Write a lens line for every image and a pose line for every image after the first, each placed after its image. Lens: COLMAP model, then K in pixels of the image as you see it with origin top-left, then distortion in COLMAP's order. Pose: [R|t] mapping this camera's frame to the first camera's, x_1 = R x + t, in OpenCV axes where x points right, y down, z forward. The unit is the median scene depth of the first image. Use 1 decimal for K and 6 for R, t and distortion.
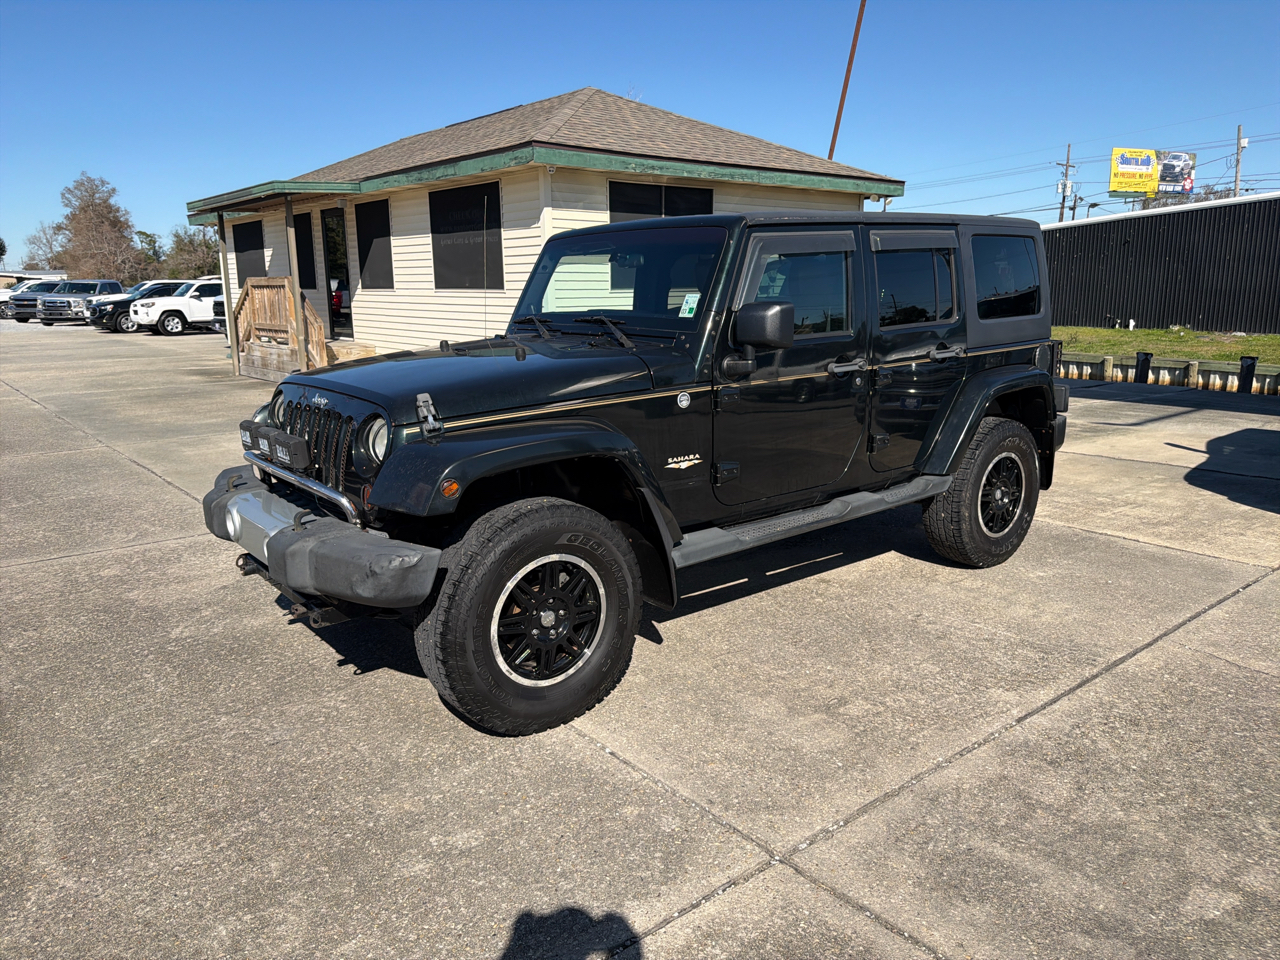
lens RADIAL K [[903.1, 0, 641.0], [0, 903.1, 478.8], [0, 0, 1]] dist [0.030005, -0.040131]
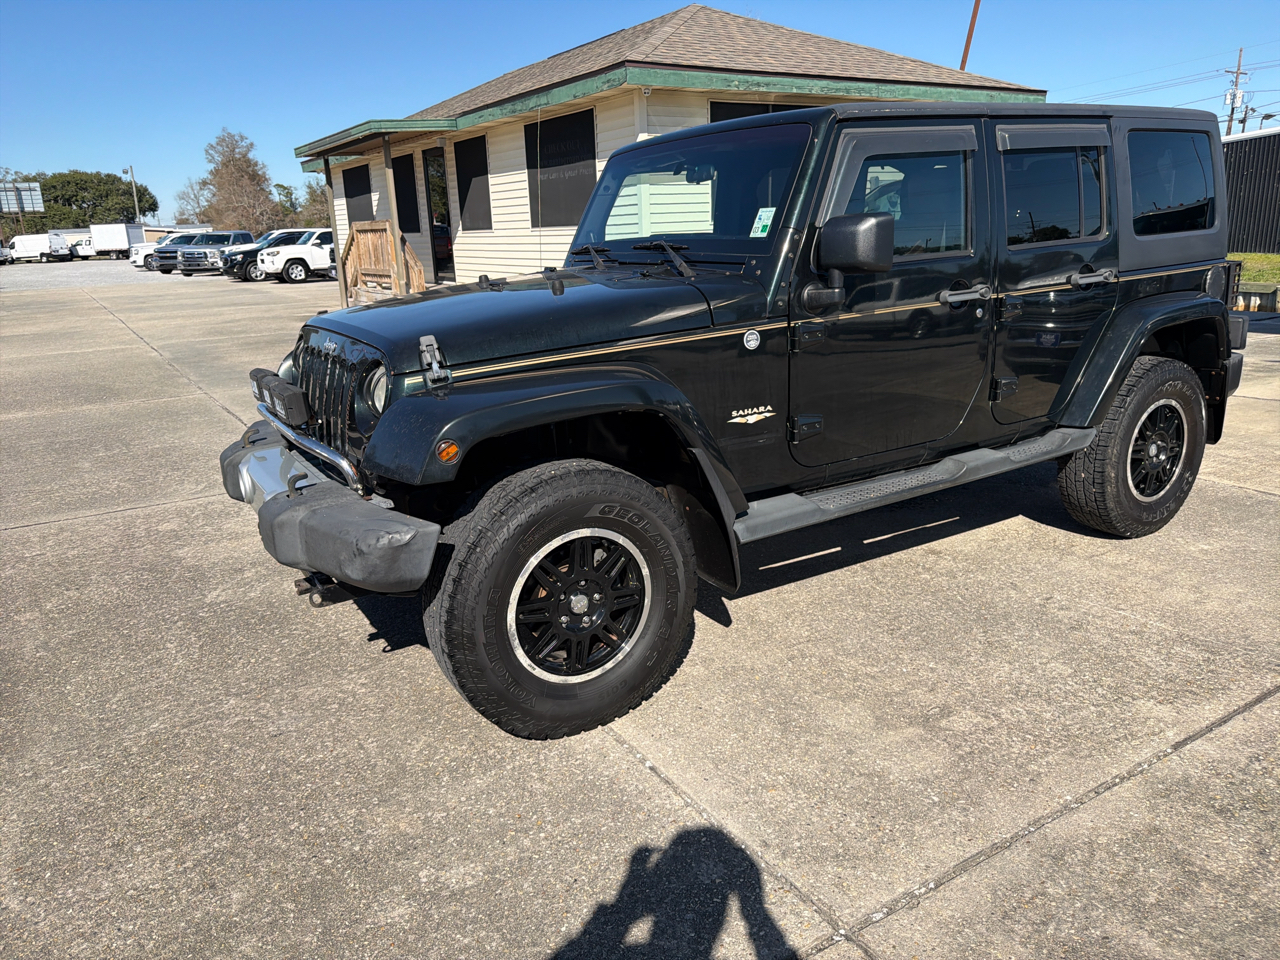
lens RADIAL K [[903.1, 0, 634.3], [0, 903.1, 474.5], [0, 0, 1]] dist [0.030005, -0.040131]
pose [[0.990650, 0.008070, -0.136188, 0.044977], [-0.000040, 0.998266, 0.058859, -0.010956], [0.136427, -0.058303, 0.988933, 0.135688]]
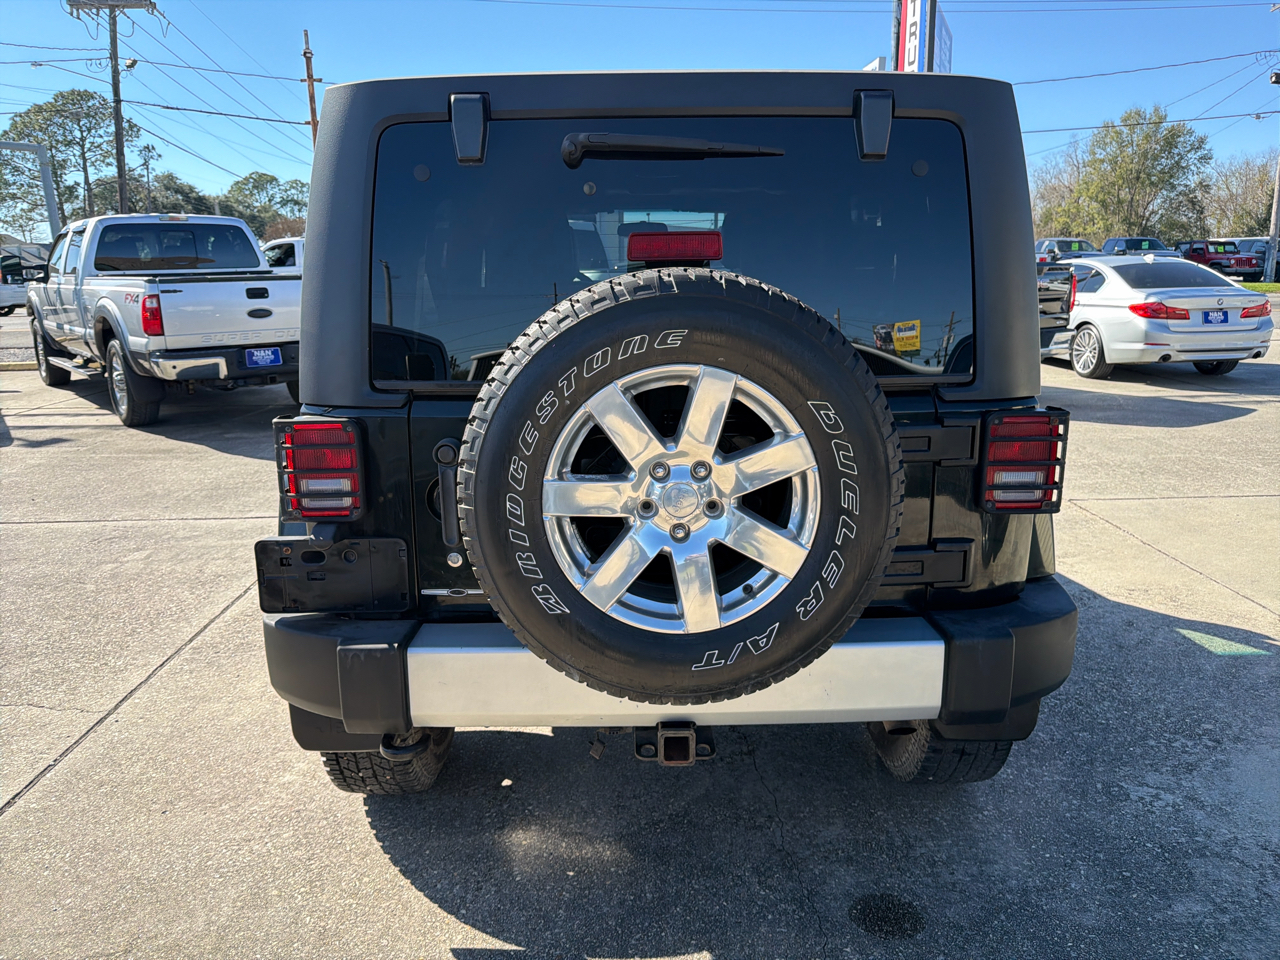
lens RADIAL K [[903.1, 0, 638.1], [0, 903.1, 480.3], [0, 0, 1]] dist [0.030005, -0.040131]
pose [[-0.619205, 0.199002, -0.759594, 0.802874], [-0.151421, 0.918936, 0.364182, -0.346497], [0.770492, 0.340521, -0.538876, 1.620147]]
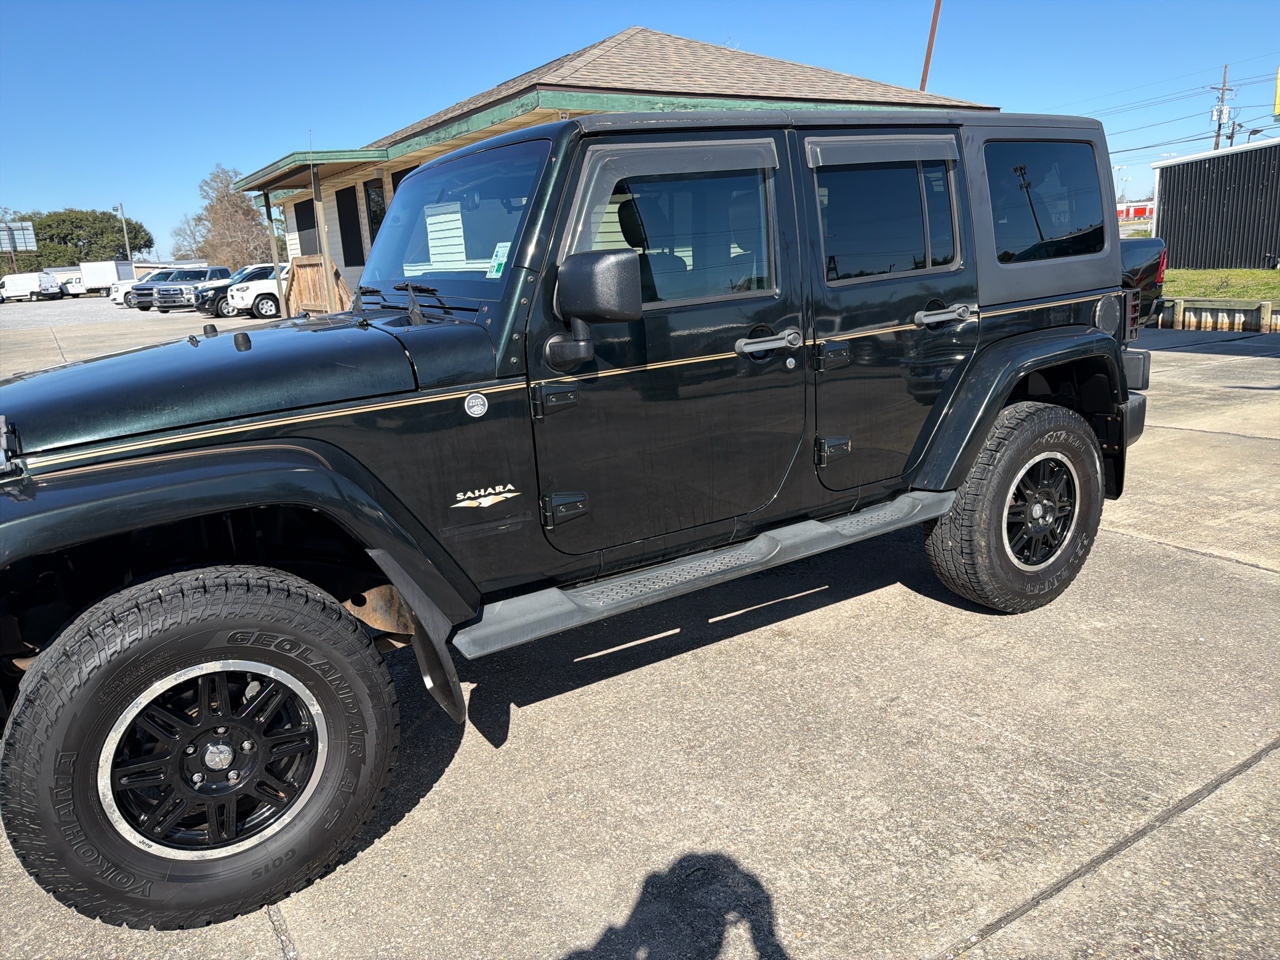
lens RADIAL K [[903.1, 0, 634.8], [0, 903.1, 480.7], [0, 0, 1]] dist [0.030005, -0.040131]
pose [[0.990242, -0.013652, -0.138688, 0.211997], [0.019029, 0.999115, 0.037521, -0.045919], [0.138053, -0.039794, 0.989625, 0.297733]]
